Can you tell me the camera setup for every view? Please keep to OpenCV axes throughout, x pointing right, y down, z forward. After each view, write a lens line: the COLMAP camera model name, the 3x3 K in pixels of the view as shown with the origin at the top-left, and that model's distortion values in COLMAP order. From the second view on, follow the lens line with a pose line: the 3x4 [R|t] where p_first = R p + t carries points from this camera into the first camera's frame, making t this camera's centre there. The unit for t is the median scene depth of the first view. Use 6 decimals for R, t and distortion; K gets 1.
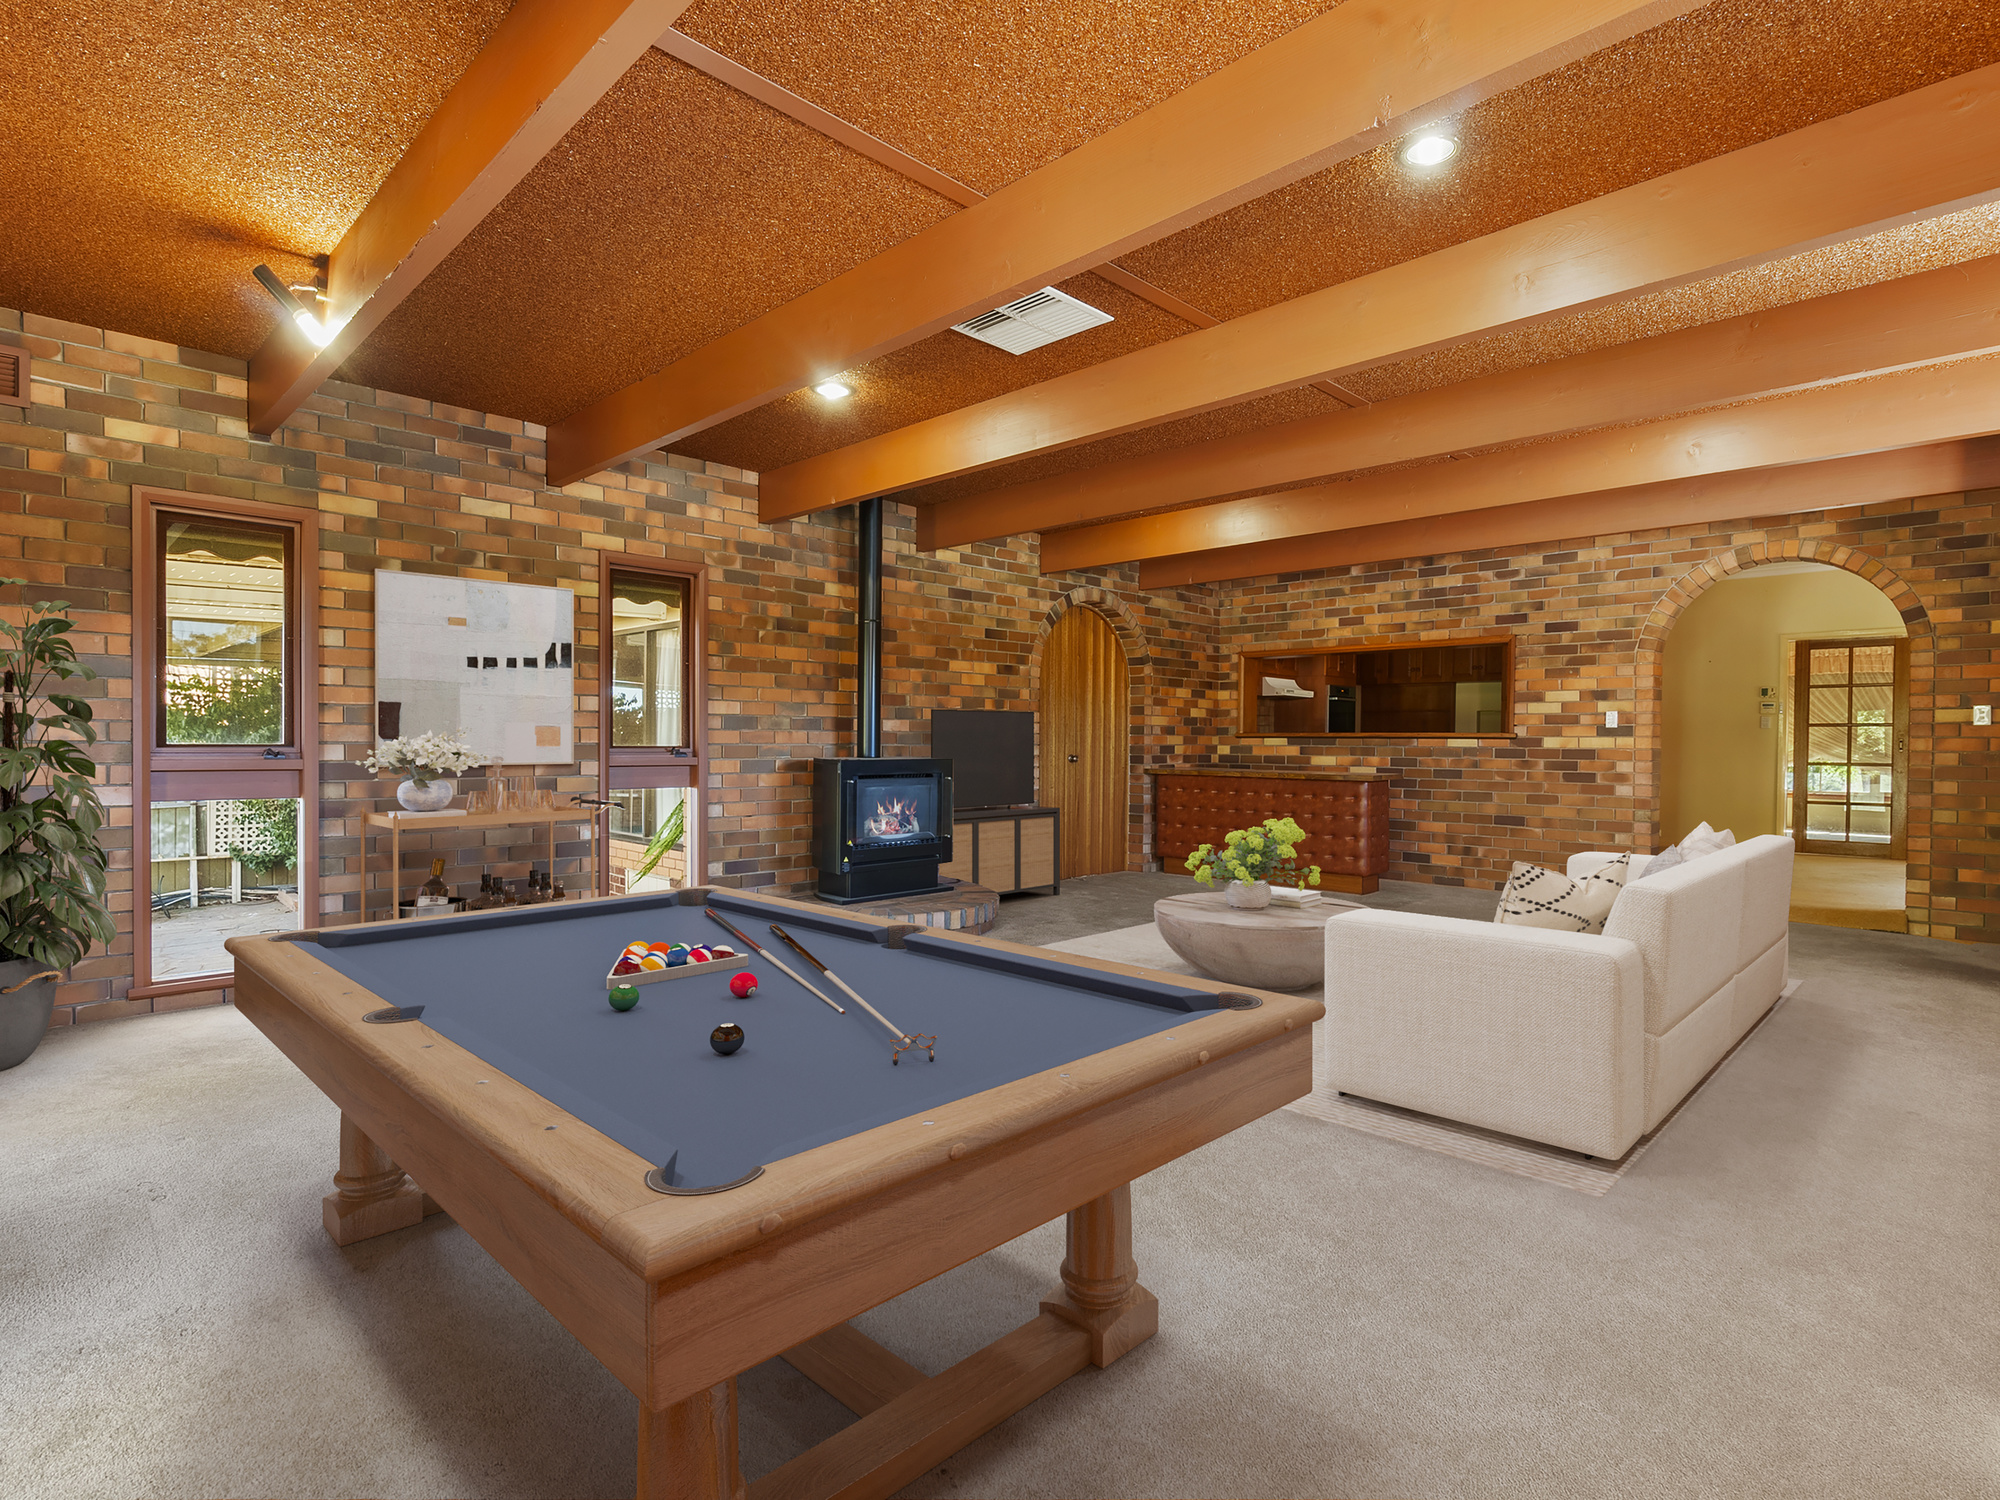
lens RADIAL K [[1026.2, 0, 999.5], [0, 1026.2, 746.1], [0, 0, 1]] dist [0.015734, 0.000844]
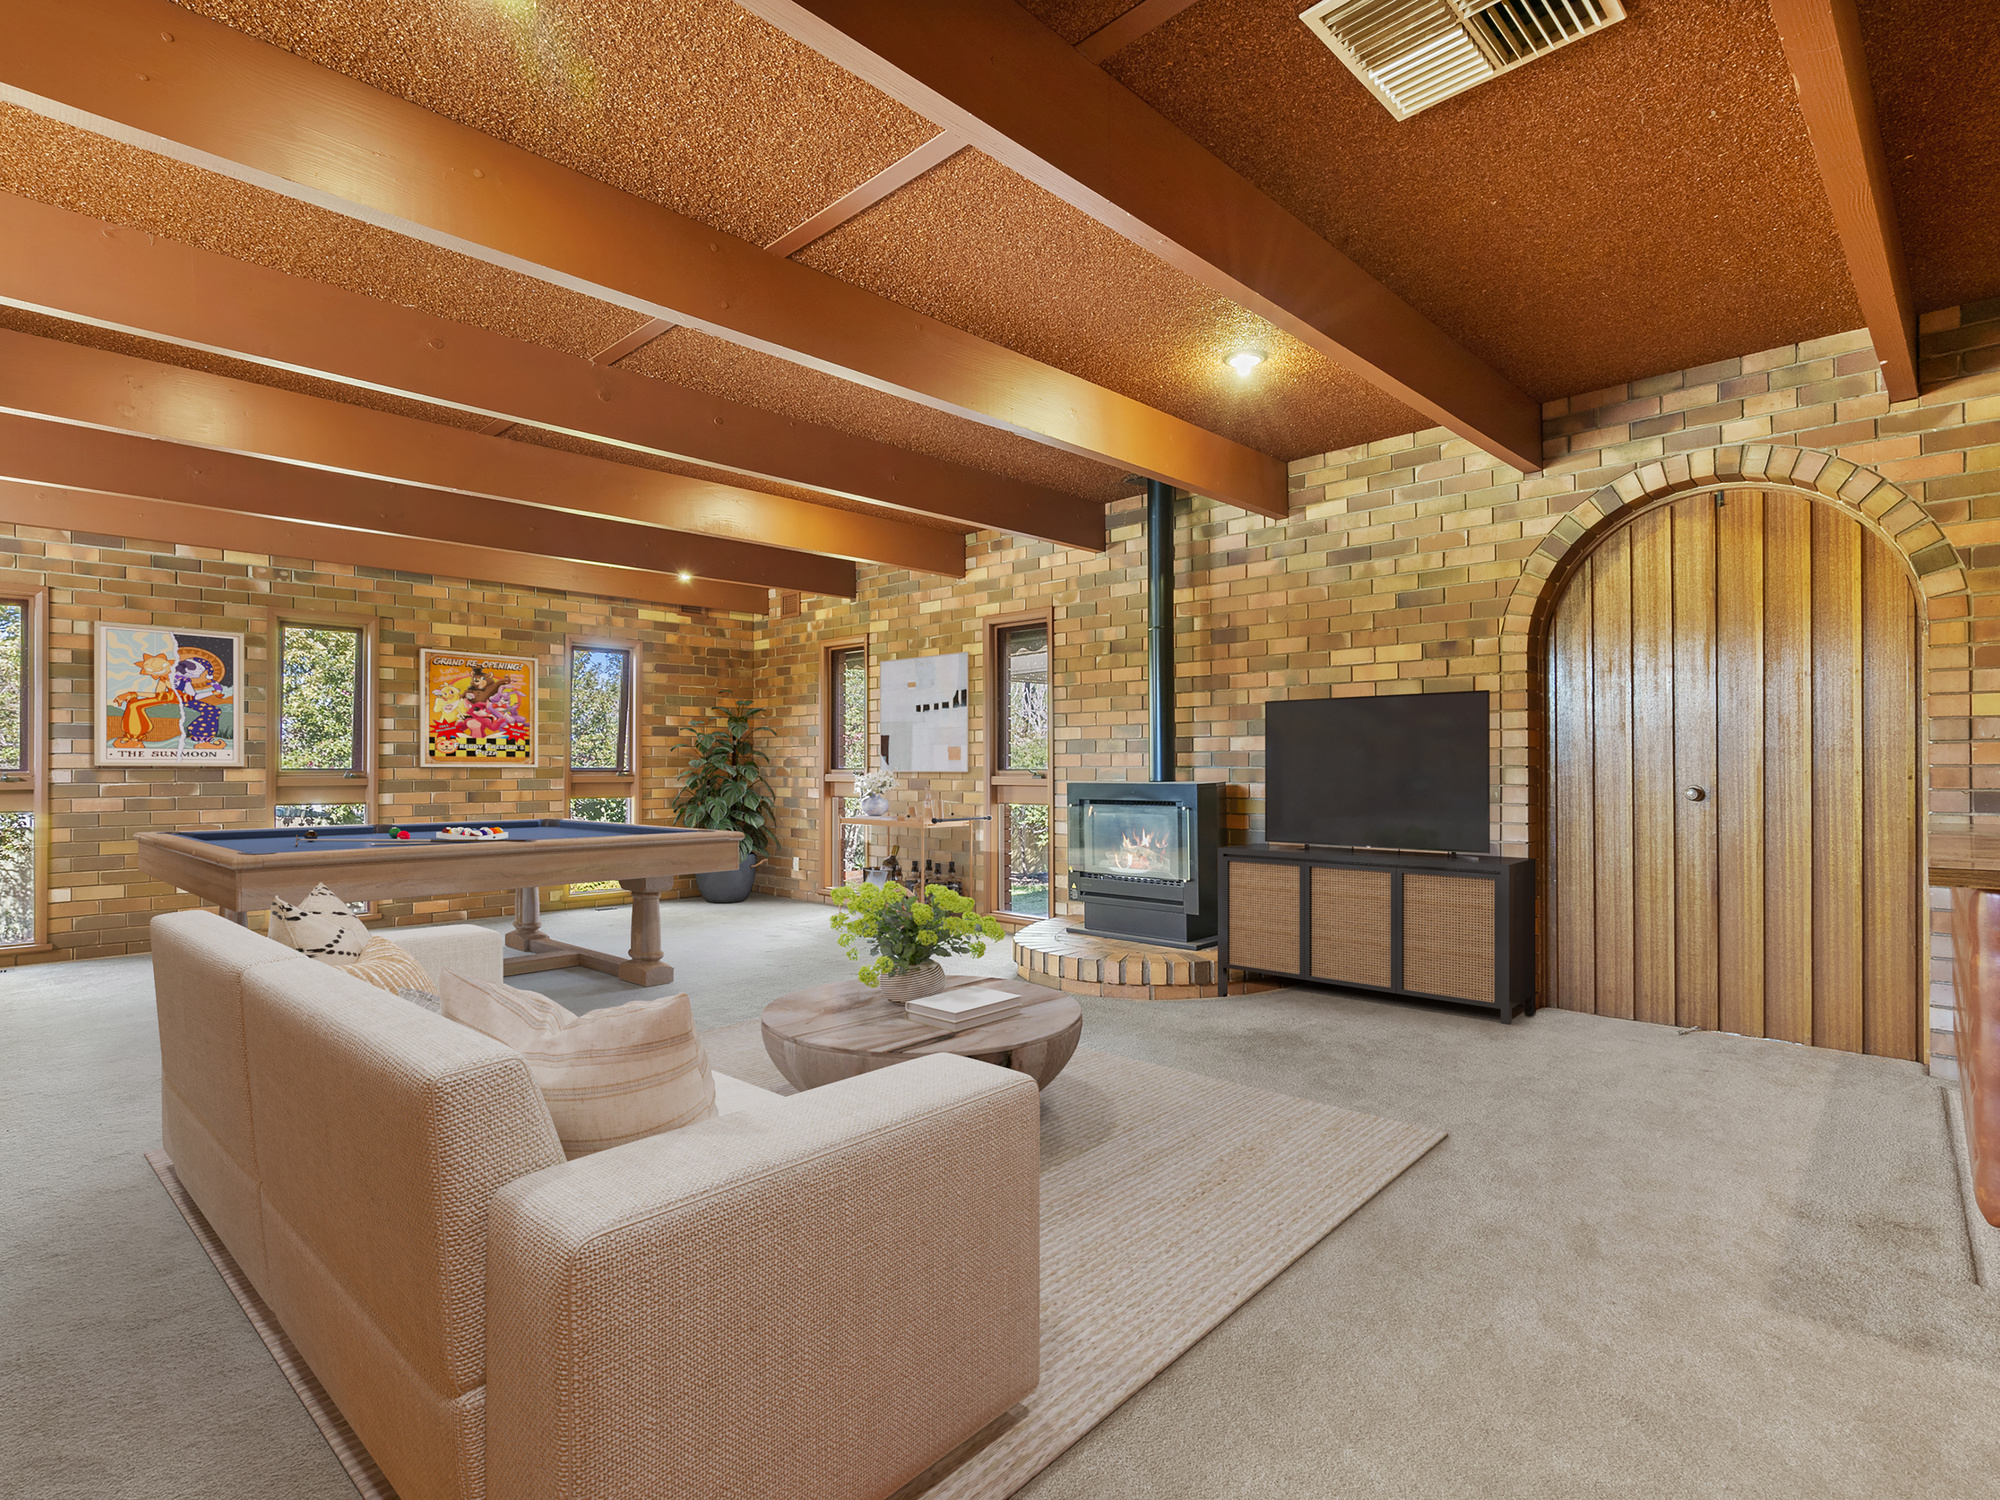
lens RADIAL K [[1026.2, 0, 1001.7], [0, 1026.2, 749.9], [0, 0, 1]] dist [0.015734, 0.000844]
pose [[0.022195, 0.005053, -0.999741, 0.776439], [0.023437, 0.999710, 0.005573, -0.025552], [0.999479, -0.023555, 0.022070, 0.847999]]
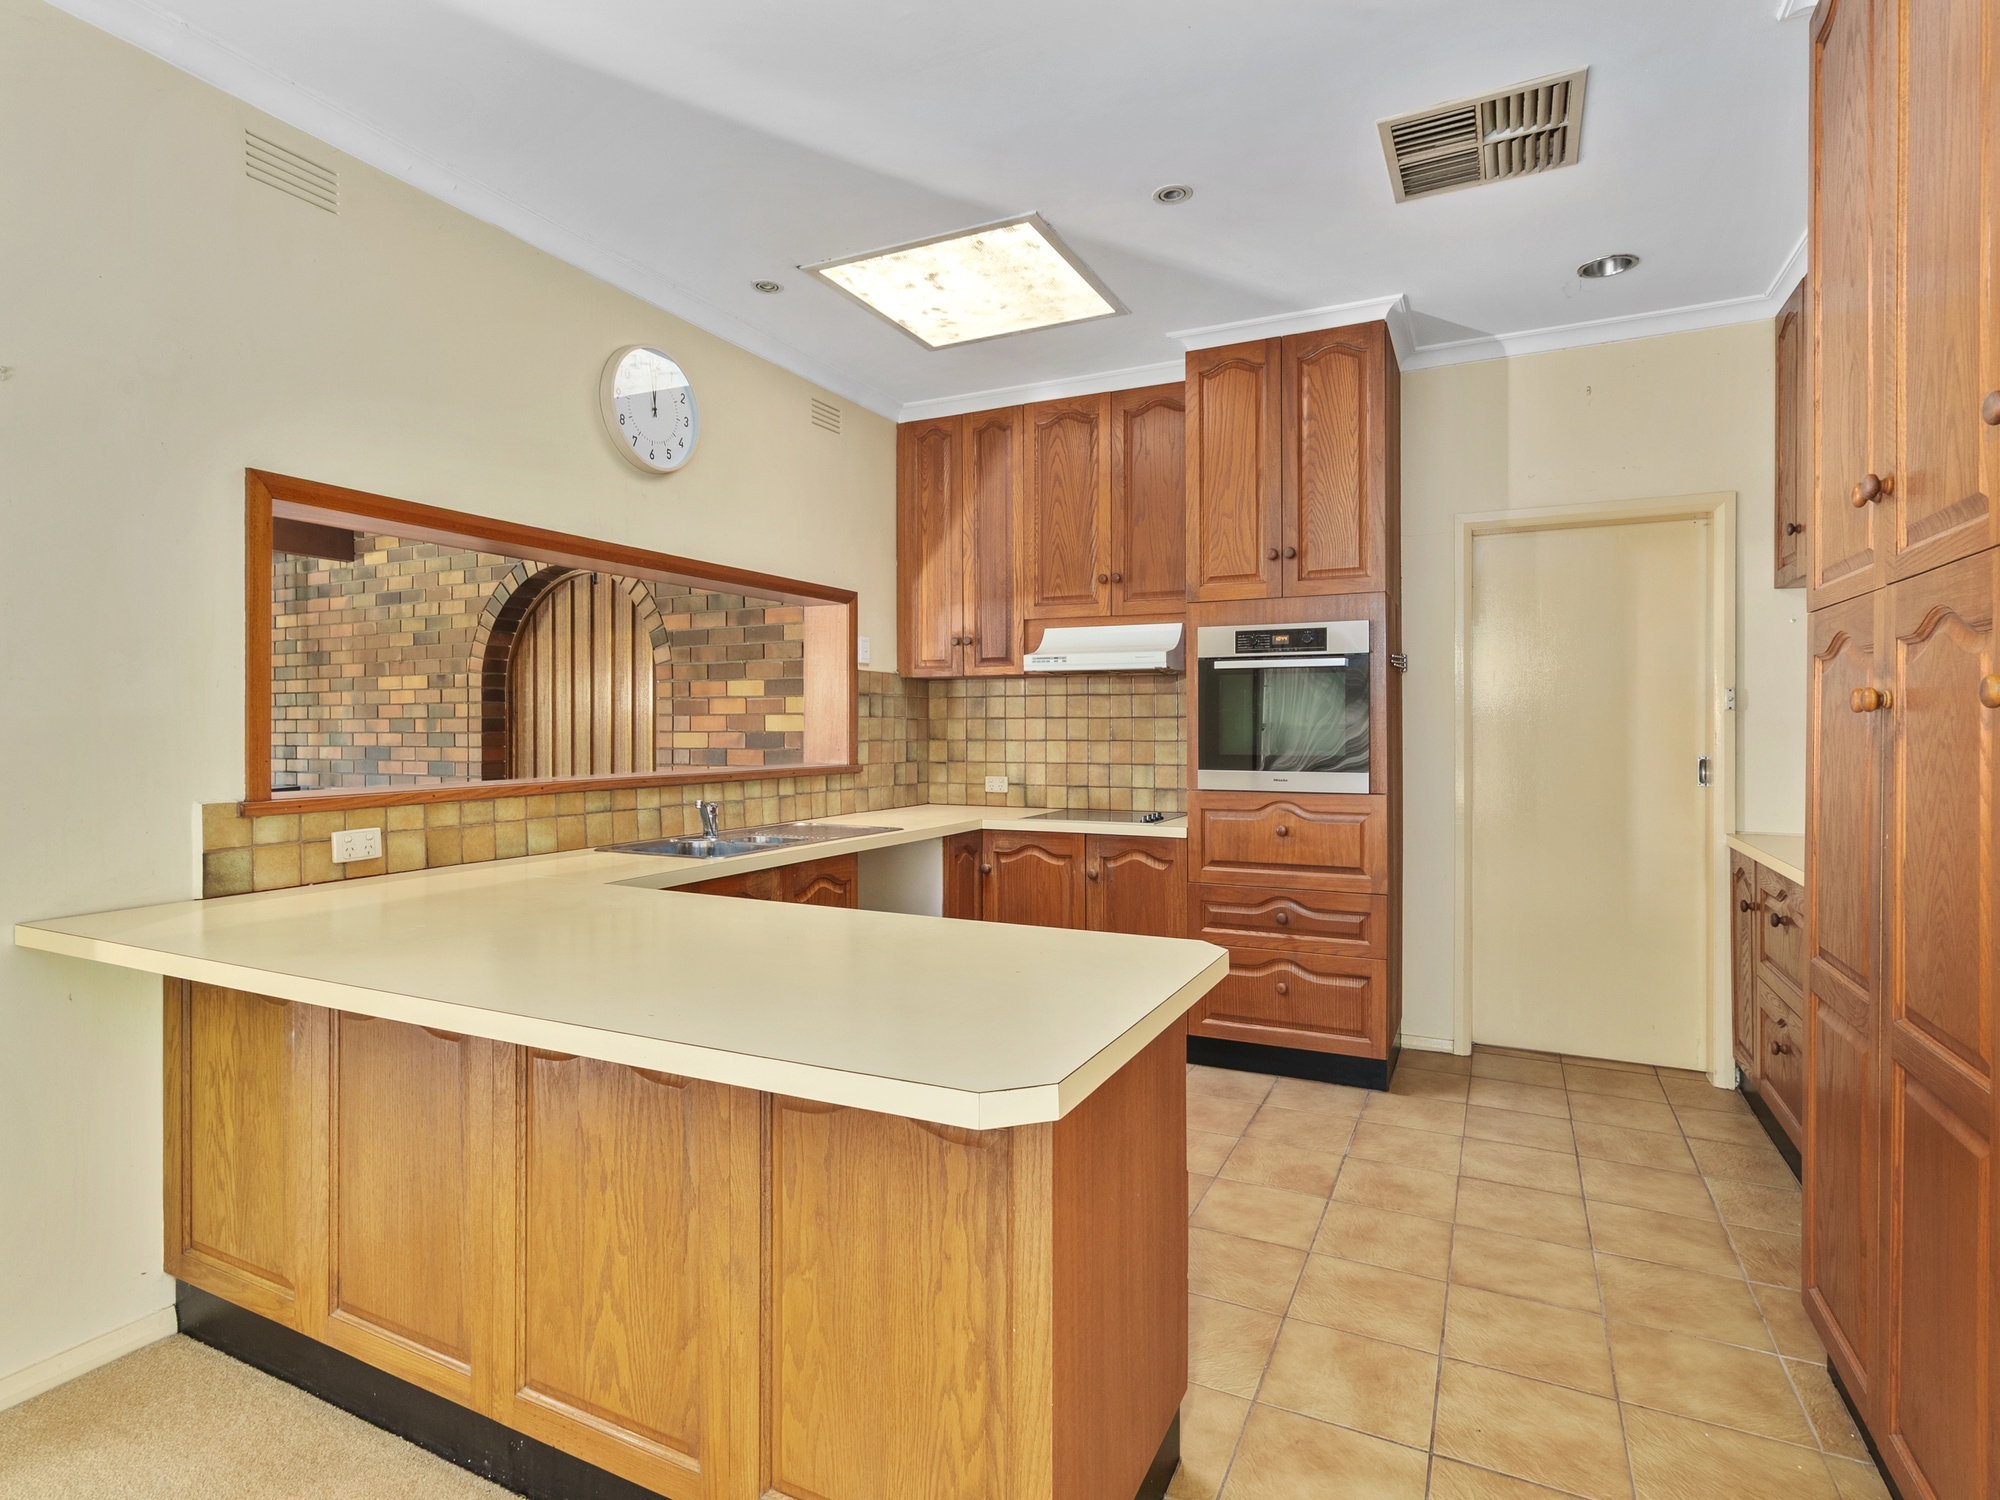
lens RADIAL K [[1026.2, 0, 998.5], [0, 1026.2, 746.2], [0, 0, 1]] dist [0.015734, 0.000844]
pose [[0.317642, 0.008806, -0.948170, 1.084741], [0.000666, 0.999955, 0.009510, -0.037554], [0.948211, -0.003652, 0.317621, 1.388881]]
